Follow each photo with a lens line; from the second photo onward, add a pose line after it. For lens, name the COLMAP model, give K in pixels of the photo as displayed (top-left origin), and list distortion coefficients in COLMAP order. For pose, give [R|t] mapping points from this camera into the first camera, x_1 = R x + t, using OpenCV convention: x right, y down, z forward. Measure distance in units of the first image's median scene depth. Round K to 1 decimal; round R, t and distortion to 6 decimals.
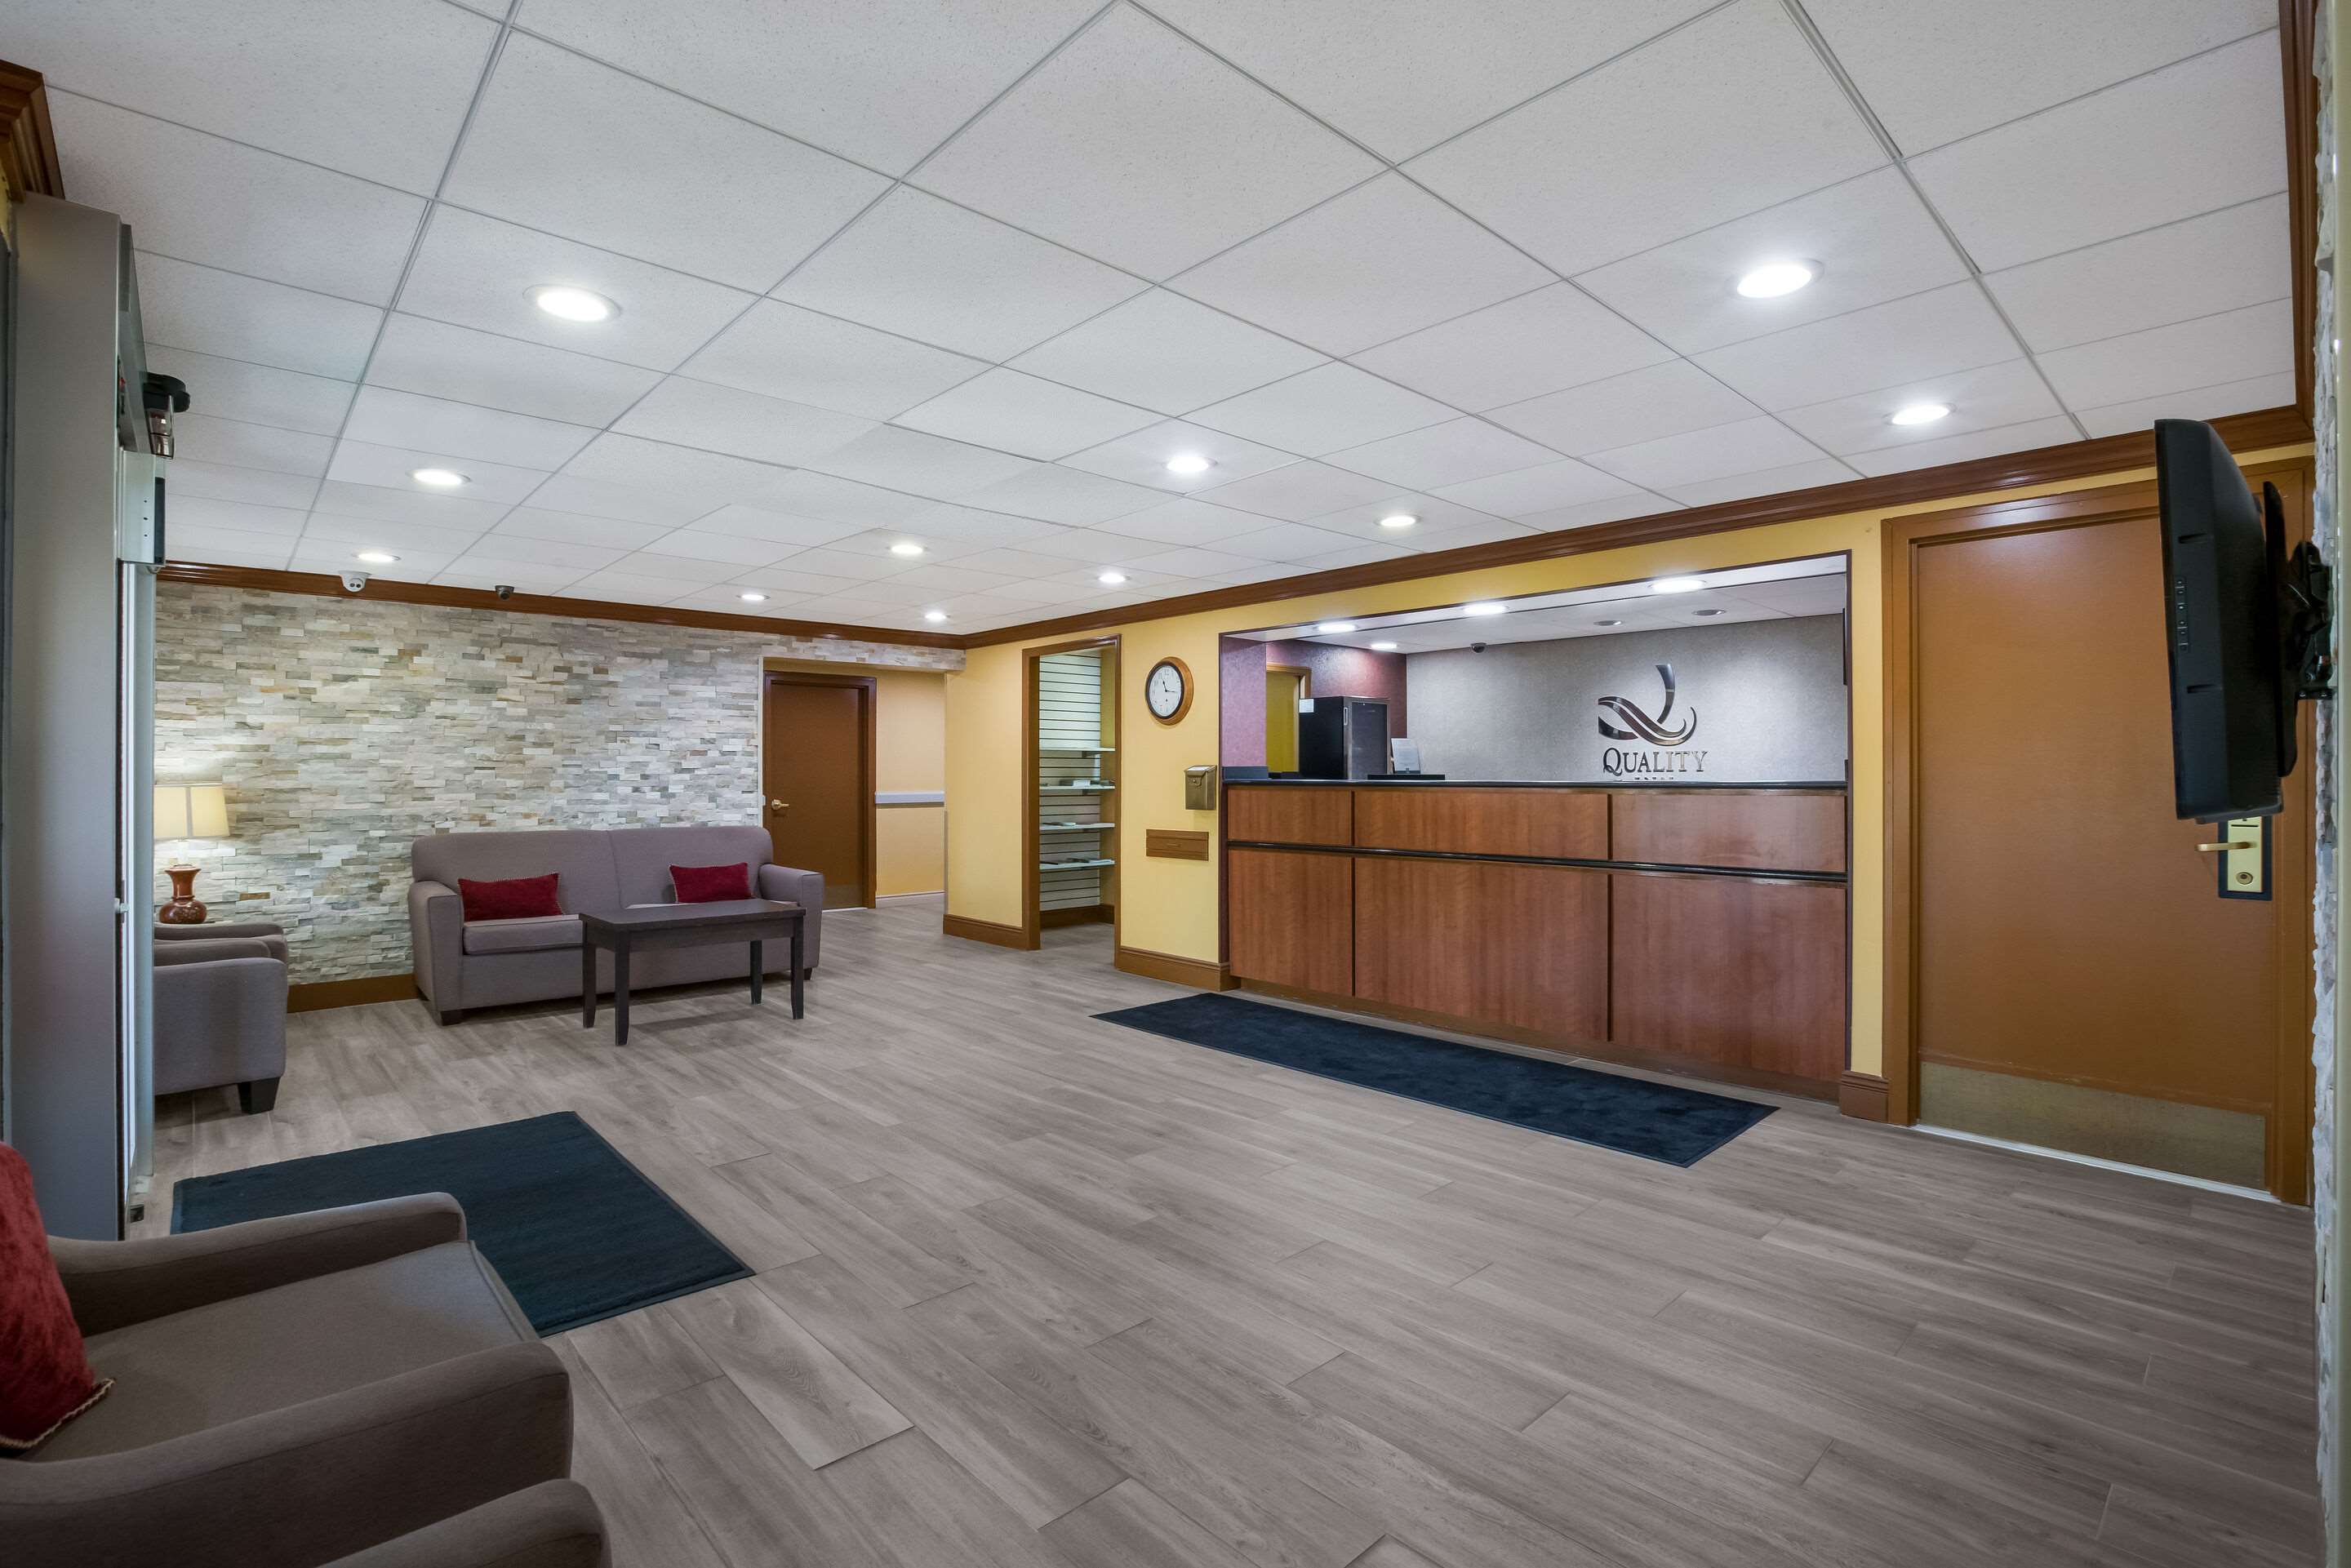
lens RADIAL K [[1086.8, 0, 1175.5], [0, 1086.8, 784.0], [0, 0, 1]] dist [-0.033102, 0.000377]
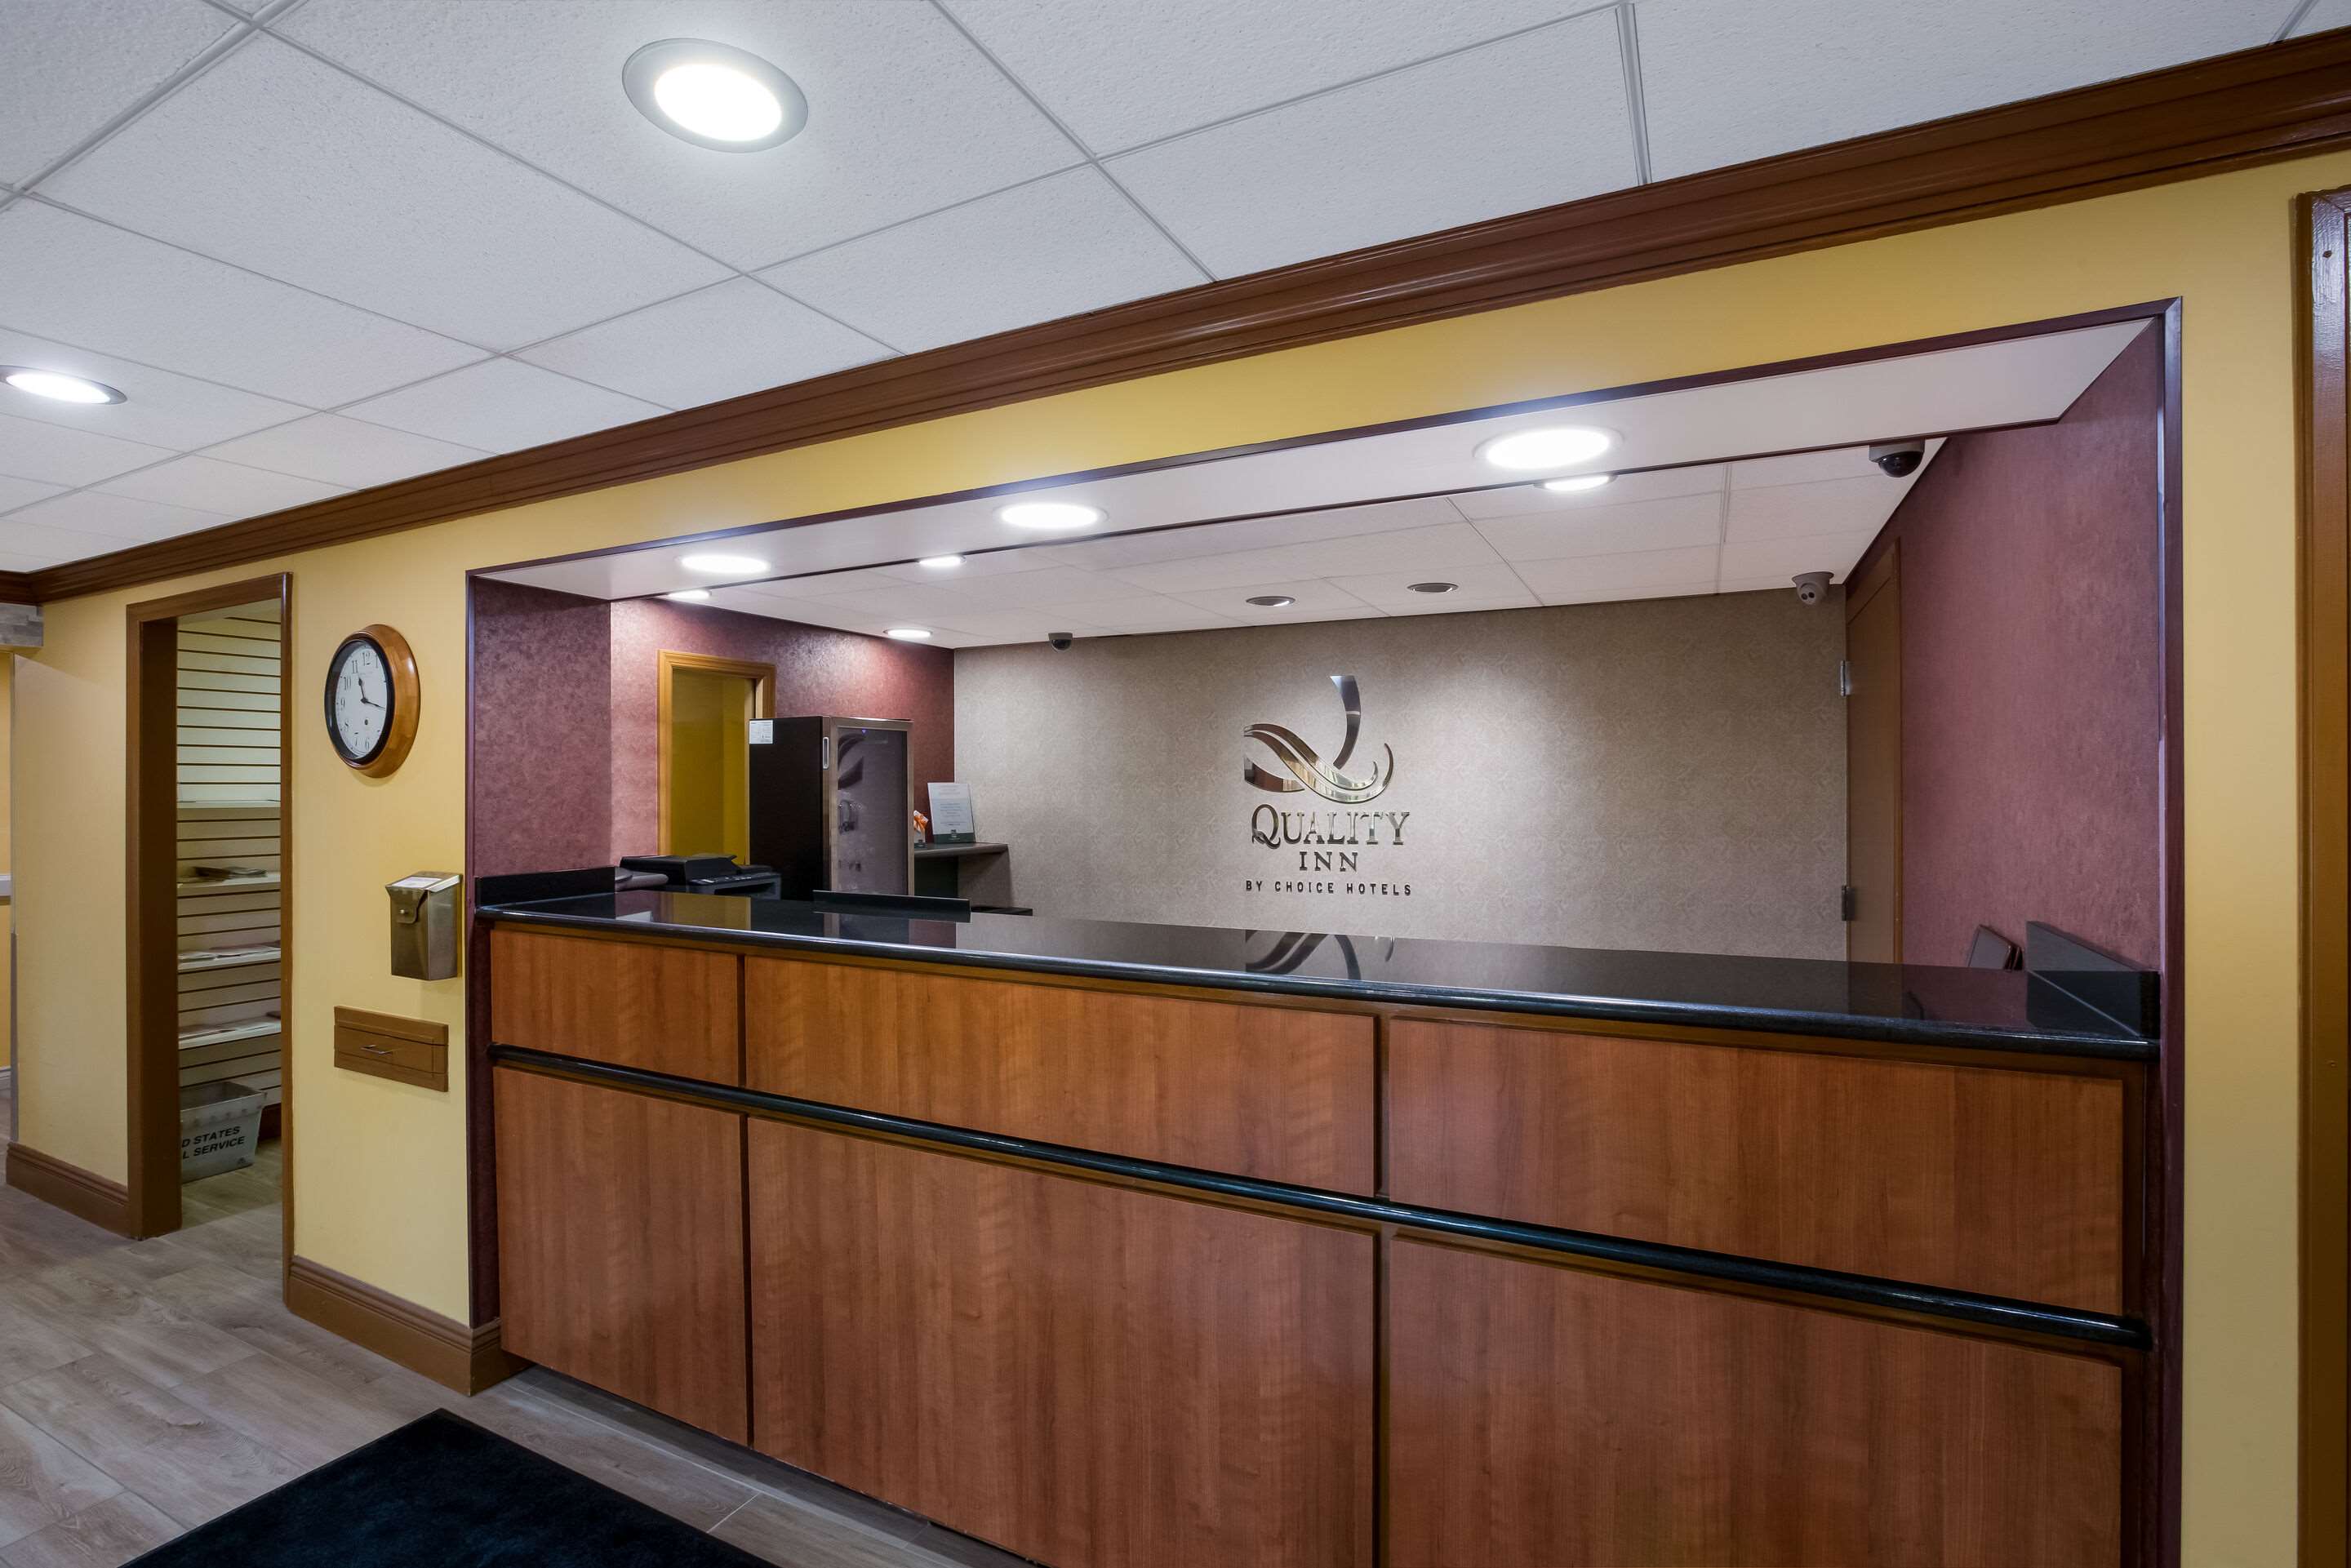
lens RADIAL K [[1086.8, 0, 1175.5], [0, 1086.8, 784.0], [0, 0, 1]] dist [-0.033102, 0.000377]
pose [[0.936154, -0.002384, 0.351582, 0.152619], [0.006342, 0.999929, -0.010106, -0.046409], [-0.351533, 0.011691, 0.936103, 0.491976]]
